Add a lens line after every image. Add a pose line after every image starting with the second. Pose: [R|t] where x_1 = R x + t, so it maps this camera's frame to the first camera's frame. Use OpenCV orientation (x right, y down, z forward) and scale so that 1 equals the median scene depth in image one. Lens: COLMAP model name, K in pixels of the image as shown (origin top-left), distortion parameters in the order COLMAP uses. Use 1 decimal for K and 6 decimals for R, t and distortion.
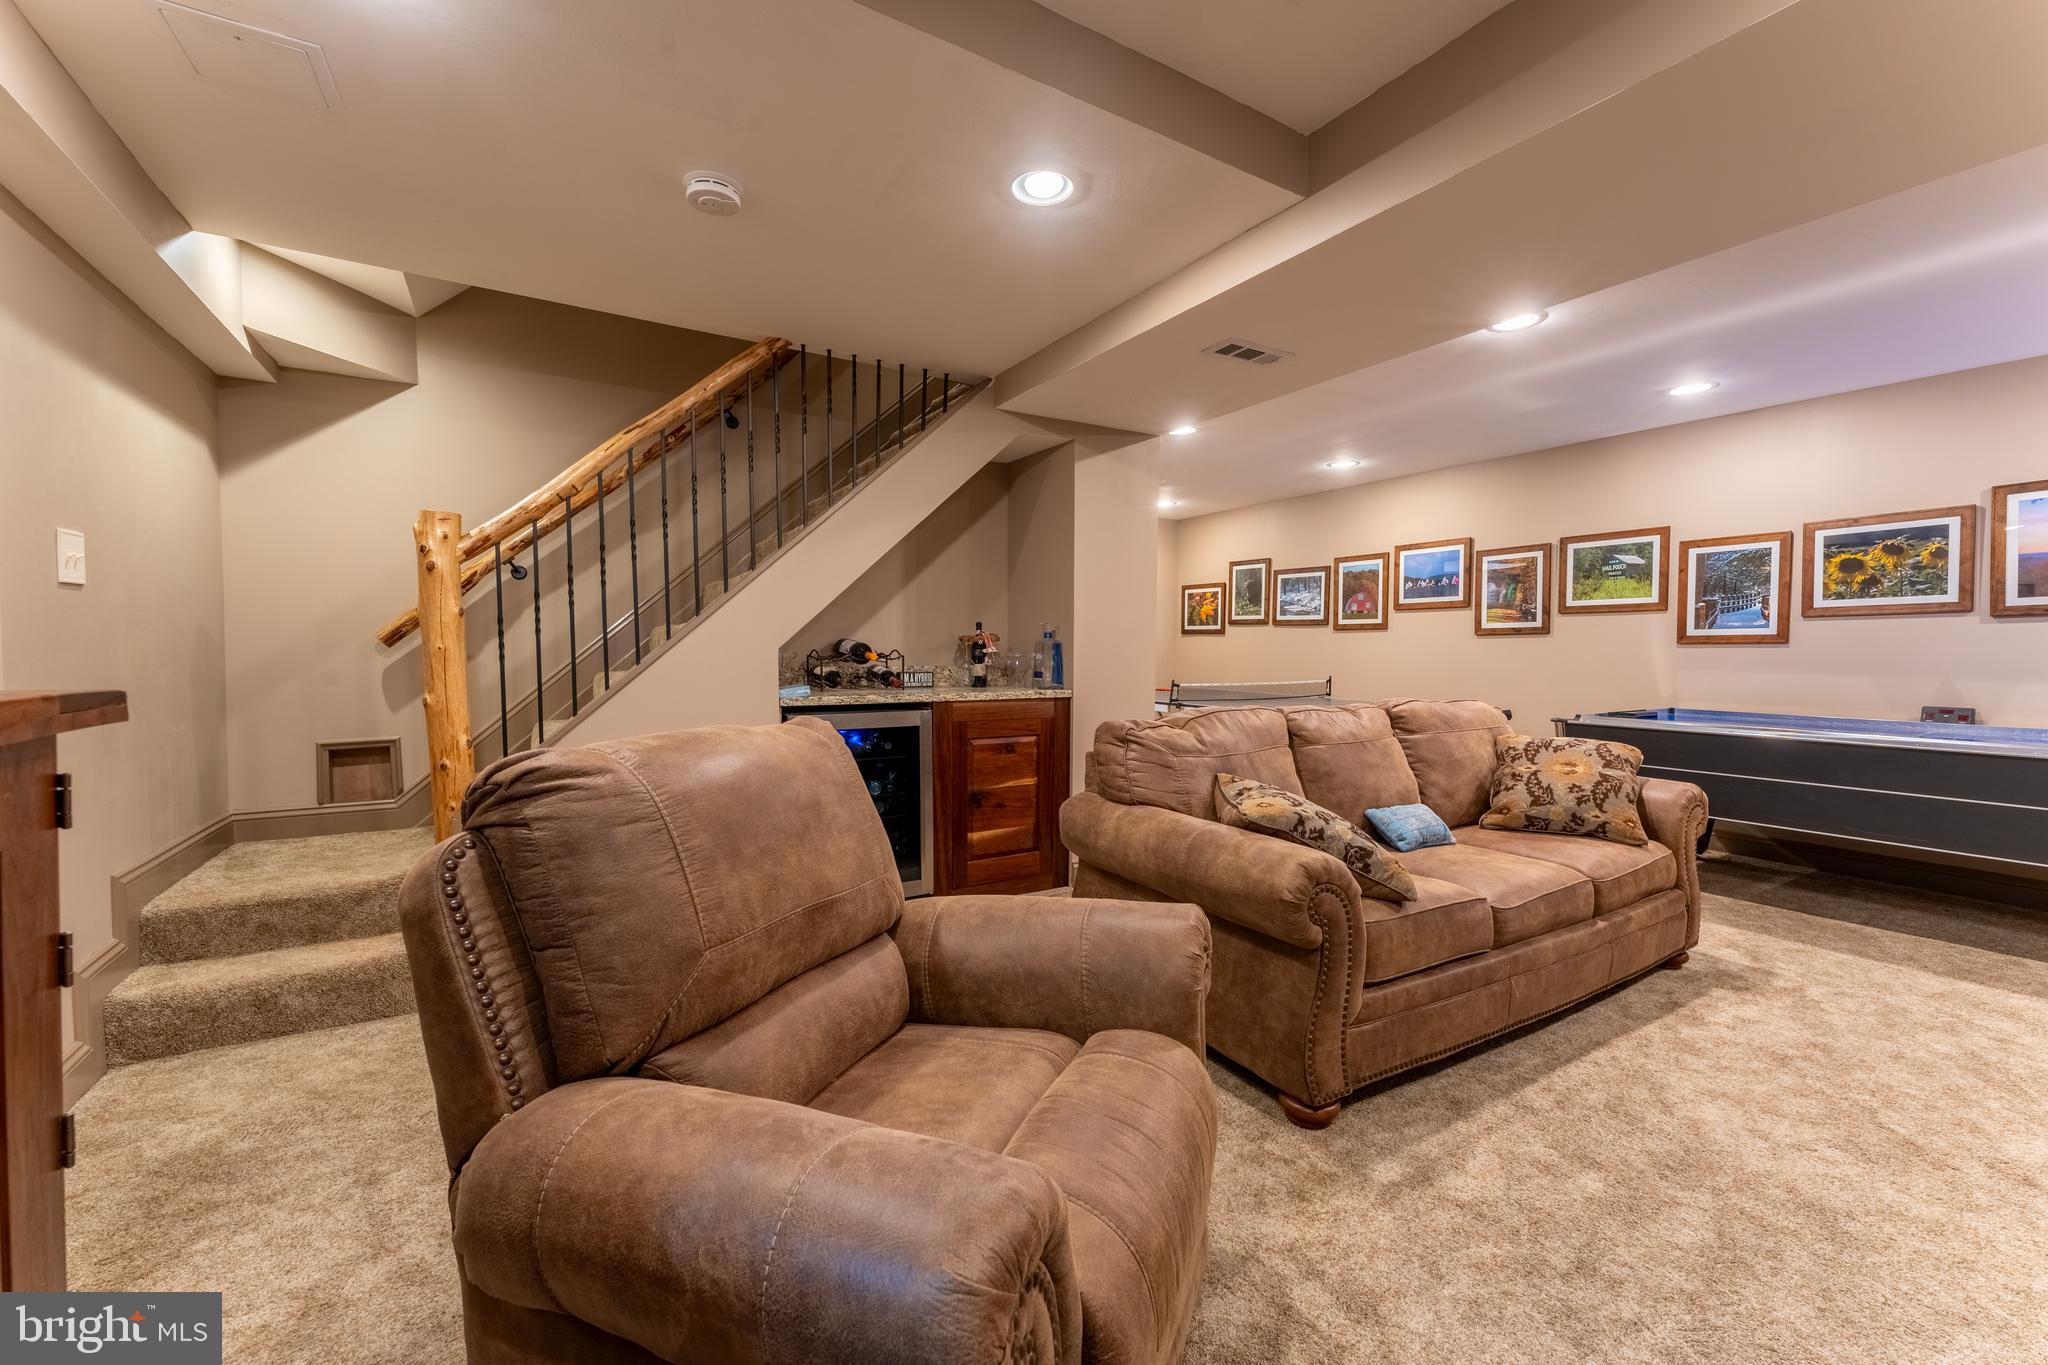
lens RADIAL K [[831.7, 0, 1018.5], [0, 831.7, 680.9], [0, 0, 1]] dist [0.013164, -0.000187]
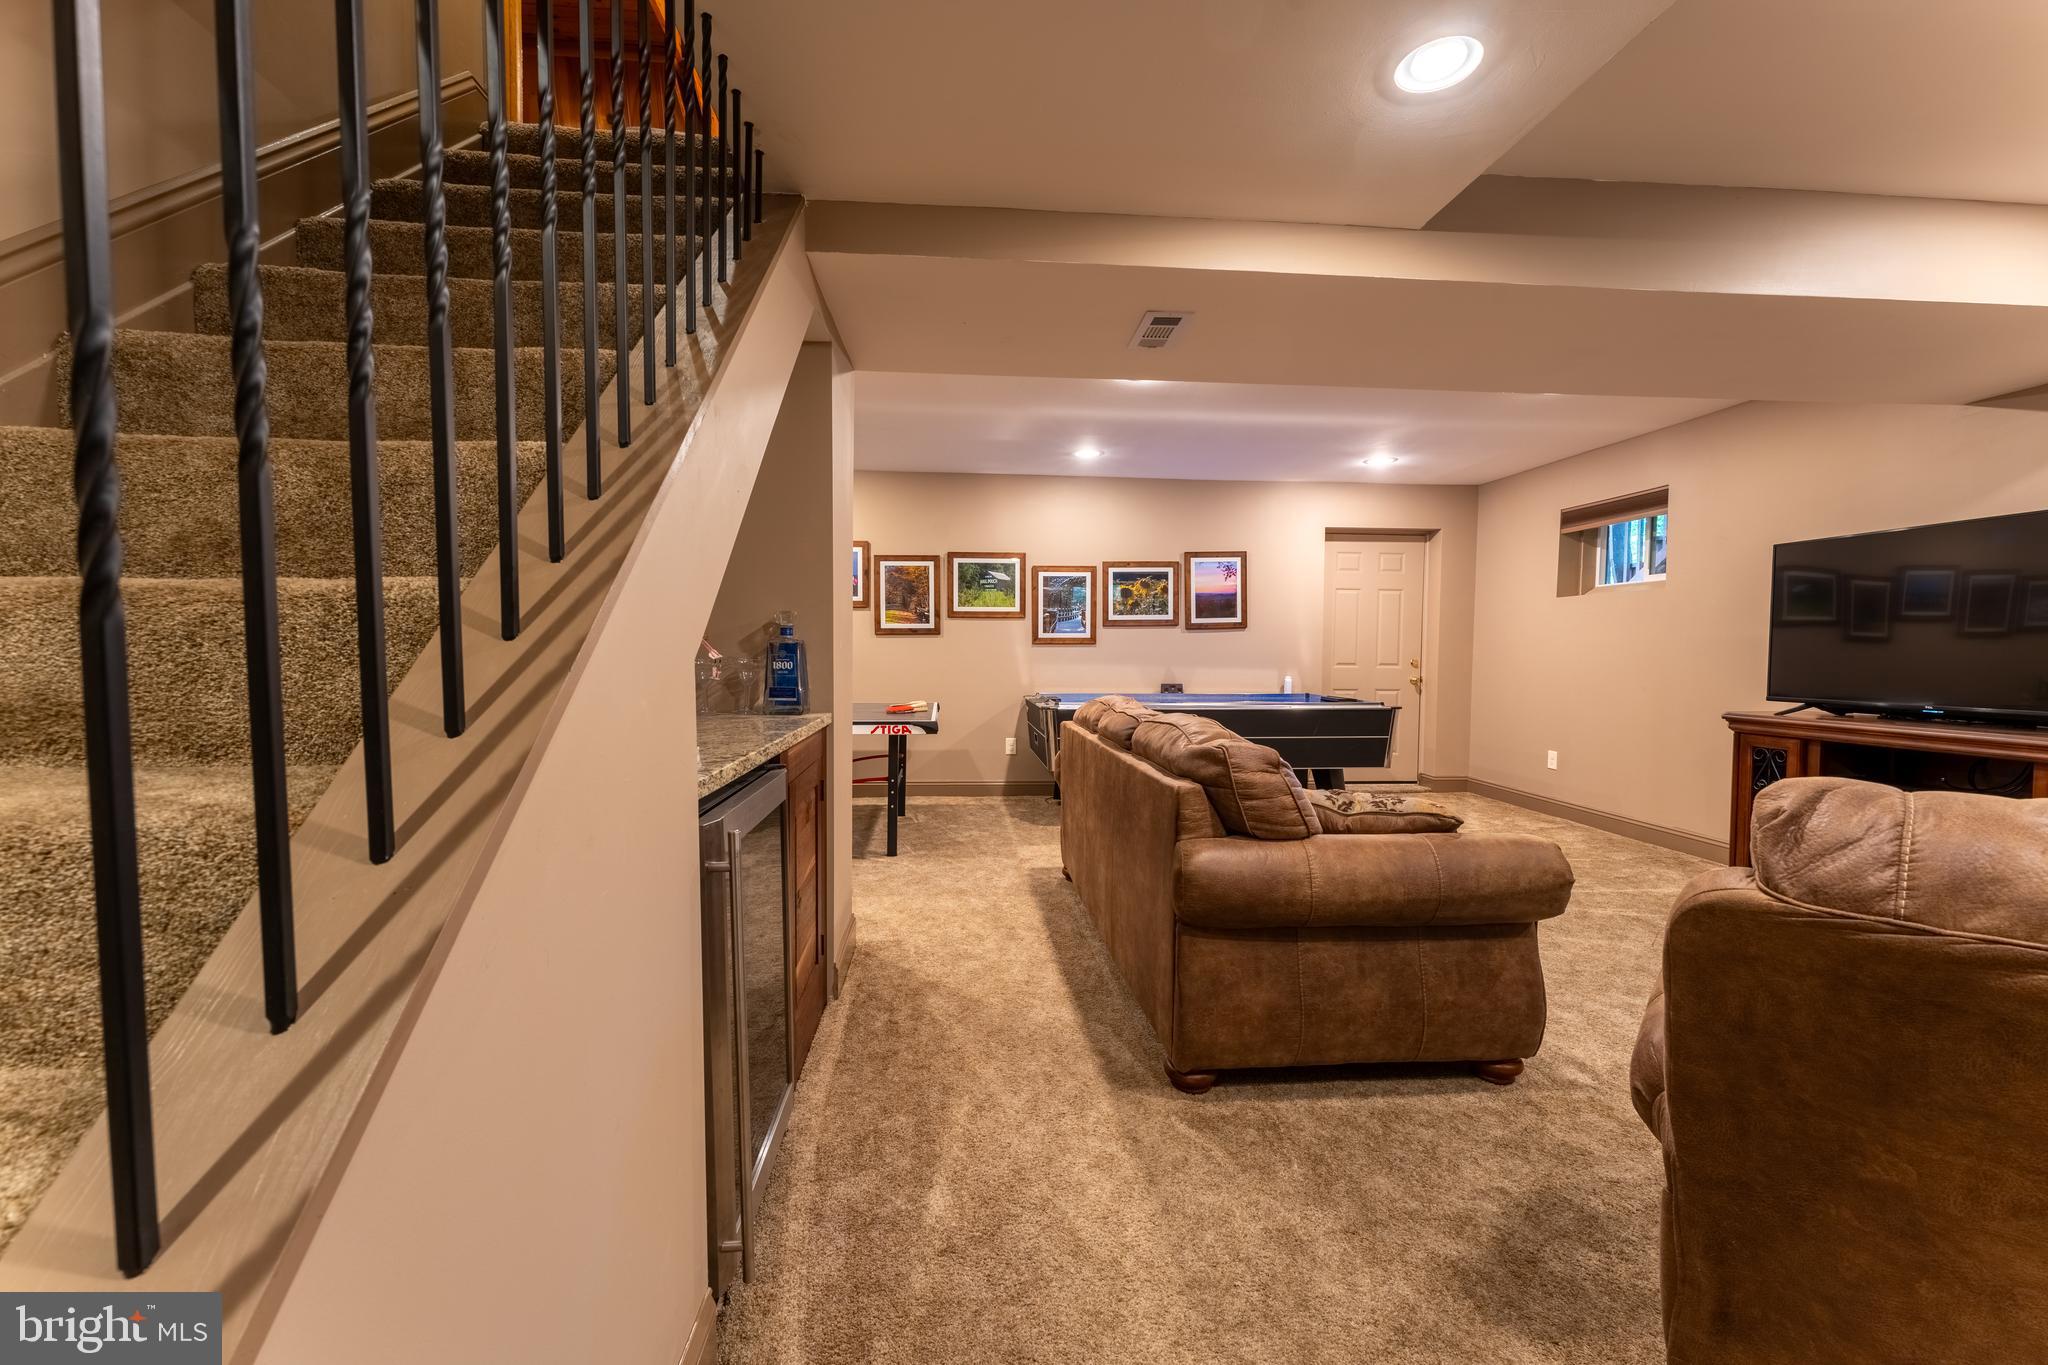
lens RADIAL K [[831.7, 0, 1017.5], [0, 831.7, 679.1], [0, 0, 1]] dist [0.013164, -0.000187]
pose [[0.448353, -0.035270, 0.893160, -0.408695], [0.031977, 0.999214, 0.023406, -0.022155], [-0.893284, 0.018067, 0.449129, 0.473650]]
